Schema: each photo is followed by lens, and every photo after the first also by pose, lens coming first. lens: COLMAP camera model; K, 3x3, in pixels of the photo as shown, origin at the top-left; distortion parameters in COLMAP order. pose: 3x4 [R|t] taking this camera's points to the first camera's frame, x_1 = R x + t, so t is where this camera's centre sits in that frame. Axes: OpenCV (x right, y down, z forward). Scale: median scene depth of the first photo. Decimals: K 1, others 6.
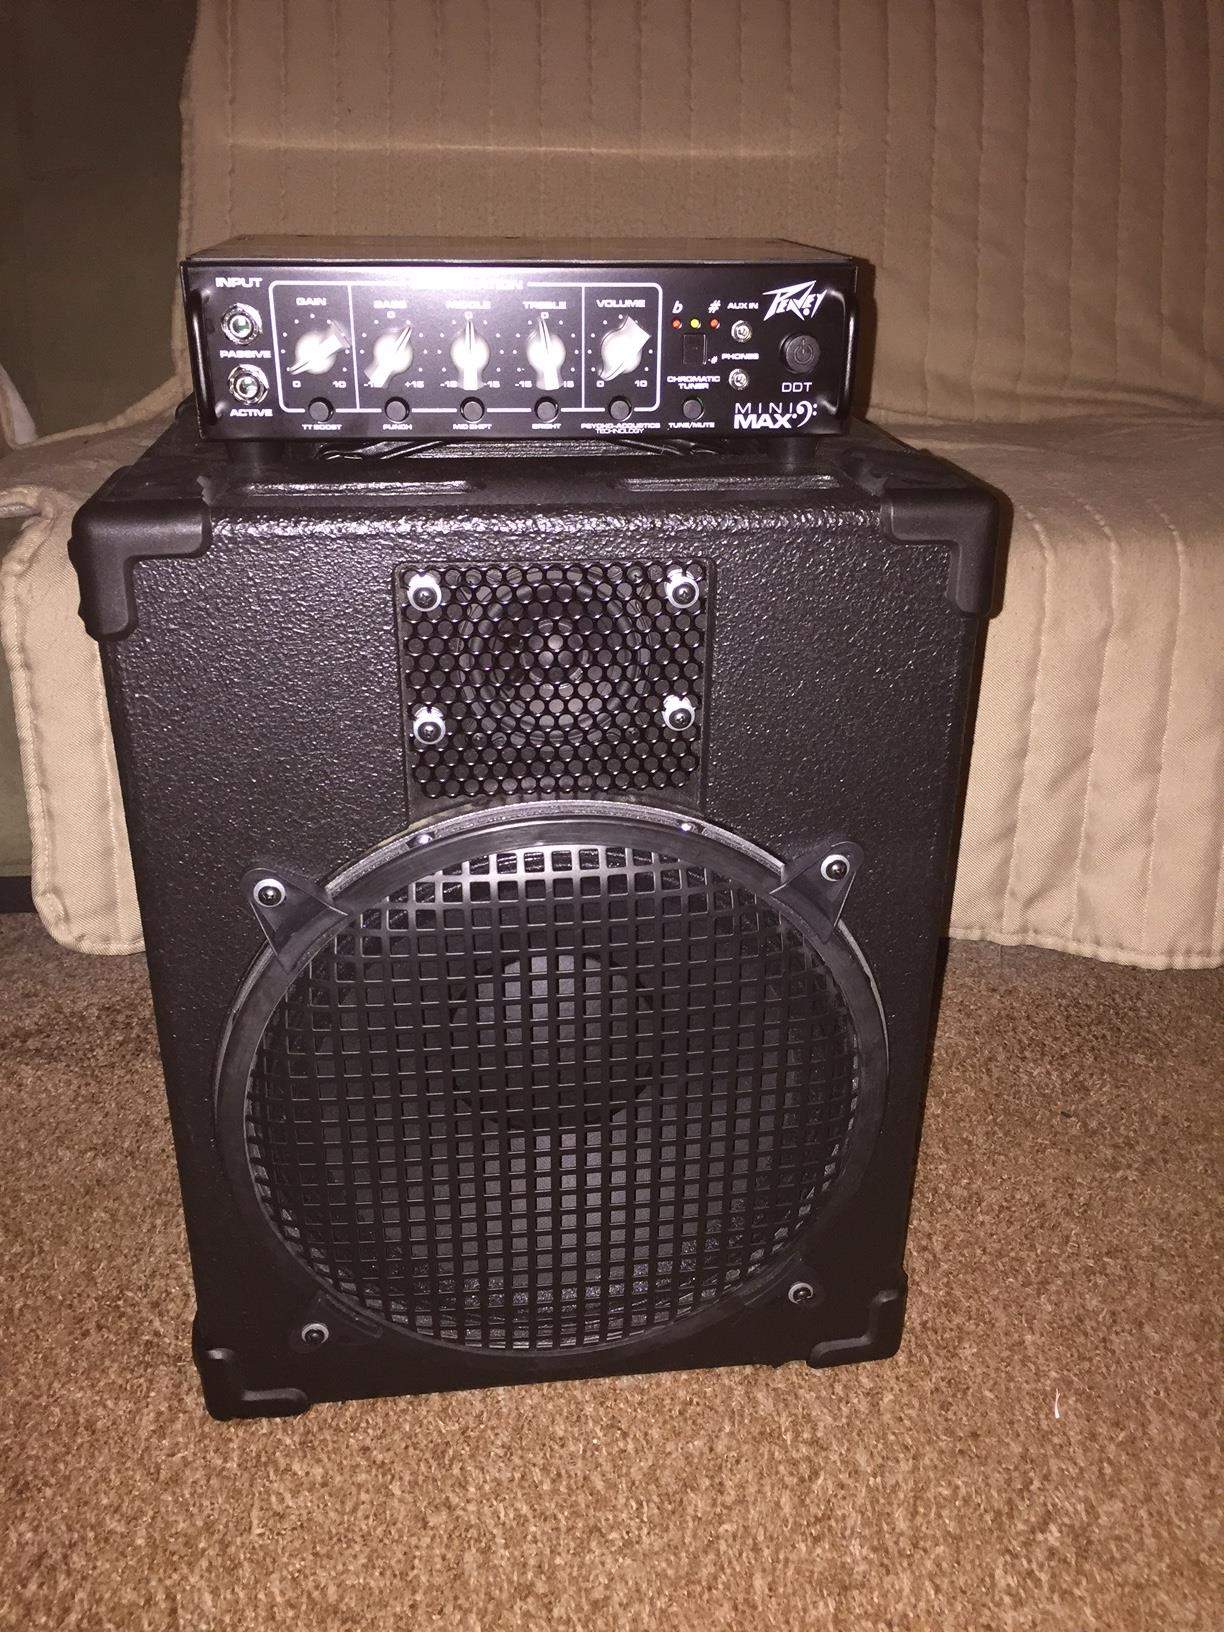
lens RADIAL K [[1489.3, 0, 613.0], [0, 1489.3, 816.8], [0, 0, 1]] dist [0.031606, -0.047096]
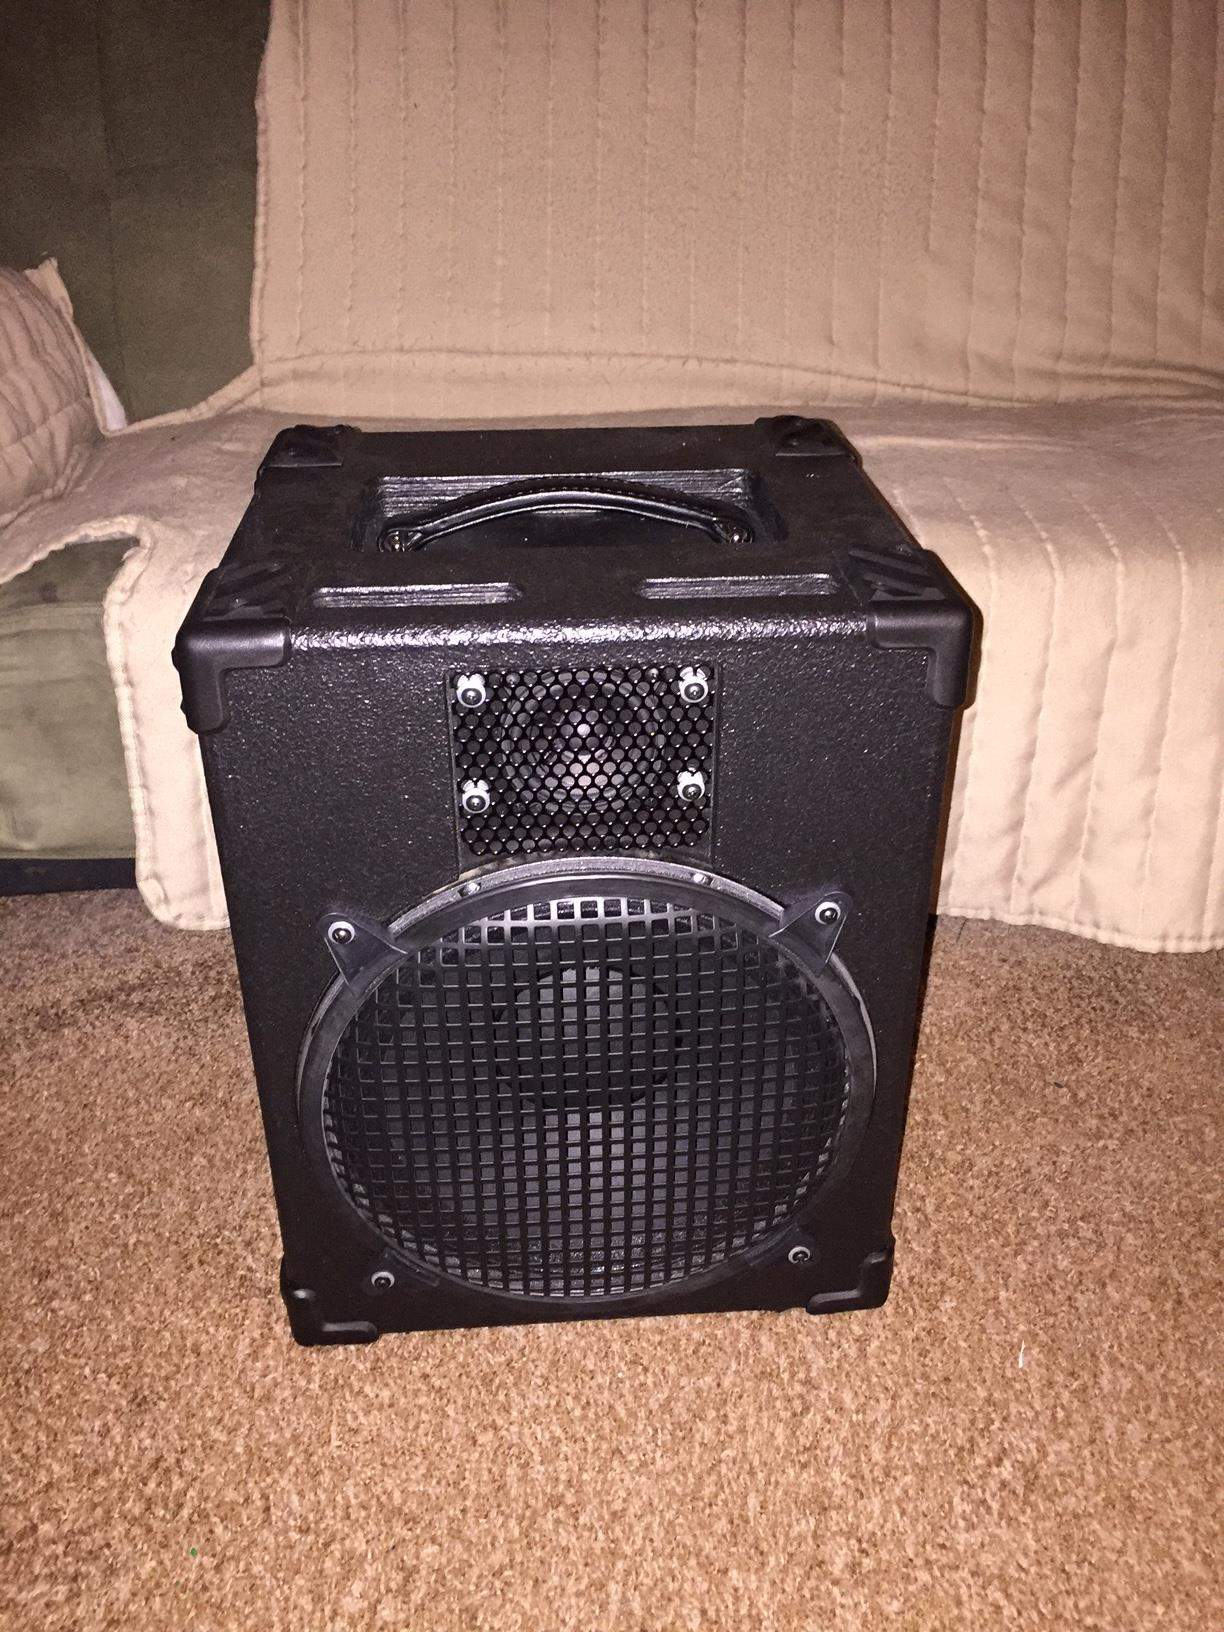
lens RADIAL K [[1489.3, 0, 614.8], [0, 1489.3, 813.9], [0, 0, 1]] dist [0.031606, -0.047096]
pose [[0.998780, 0.013854, -0.047398, 0.033545], [-0.009777, 0.996315, 0.085207, -0.121343], [0.048403, -0.084639, 0.995235, -0.130578]]
